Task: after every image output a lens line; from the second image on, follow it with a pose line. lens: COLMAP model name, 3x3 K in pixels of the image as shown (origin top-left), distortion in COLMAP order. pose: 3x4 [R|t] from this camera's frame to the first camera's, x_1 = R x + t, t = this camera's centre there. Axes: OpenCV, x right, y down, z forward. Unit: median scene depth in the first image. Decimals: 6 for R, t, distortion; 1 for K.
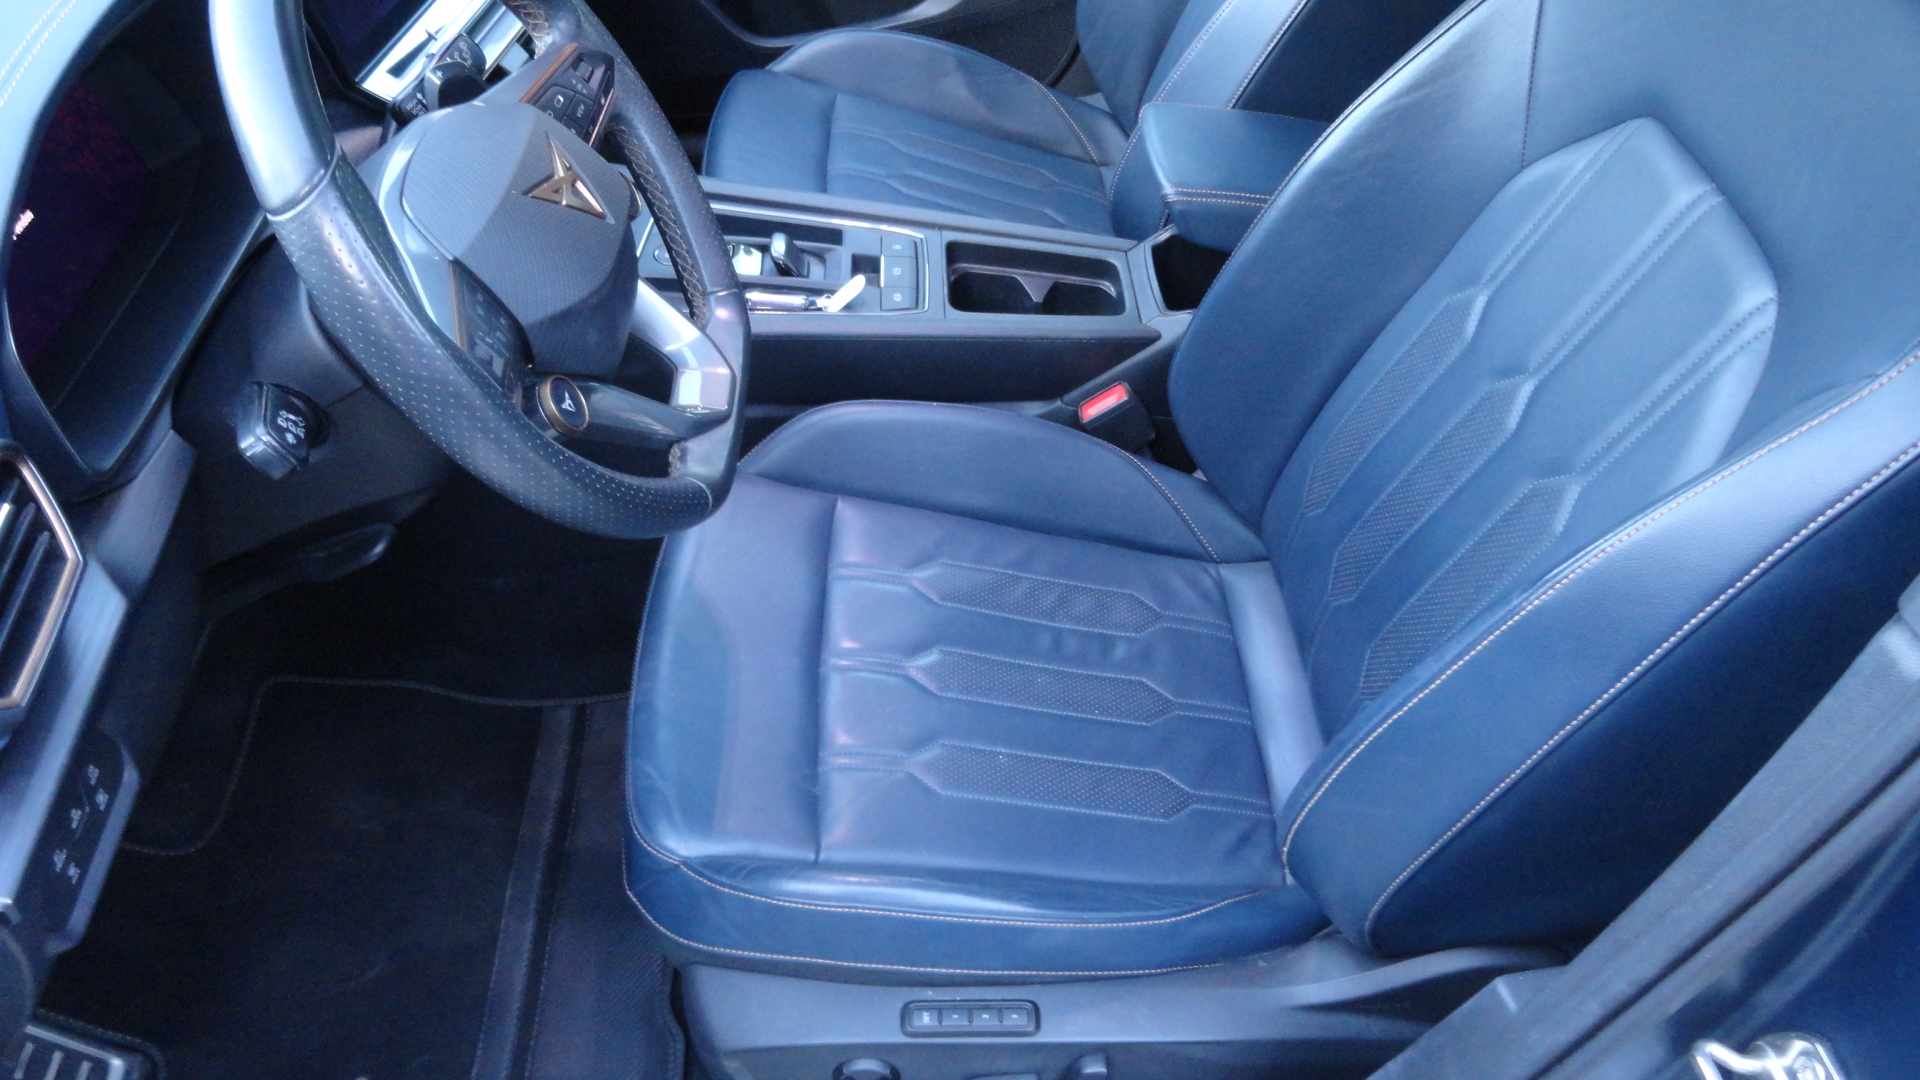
lens RADIAL K [[1339.4, 0, 968.8], [0, 1339.4, 531.6], [0, 0, 1]] dist [-0.004696, 0.001570]
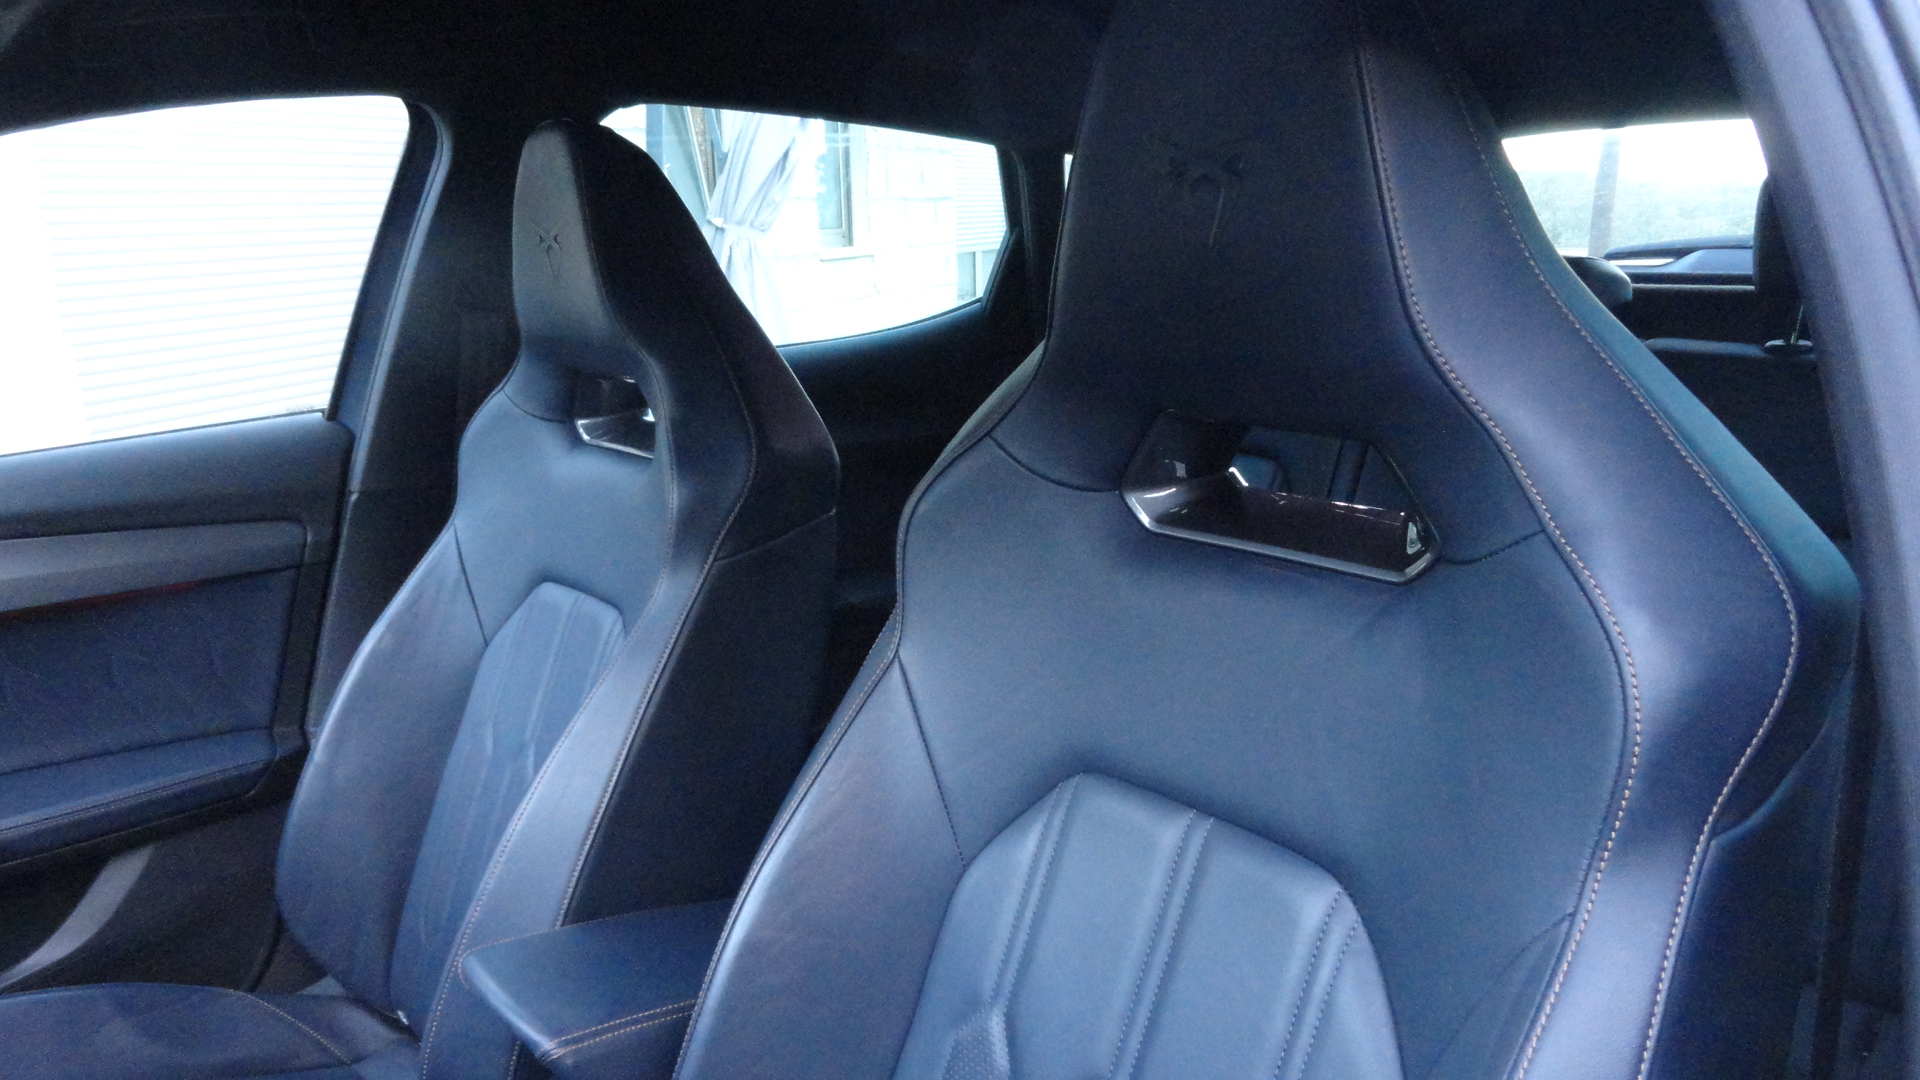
lens RADIAL K [[1339.4, 0, 968.8], [0, 1339.4, 531.6], [0, 0, 1]] dist [-0.004696, 0.001570]
pose [[0.780471, -0.144011, 0.608379, -0.084196], [0.455110, 0.798061, -0.394935, -0.079675], [-0.428649, 0.585115, 0.688404, 0.206338]]
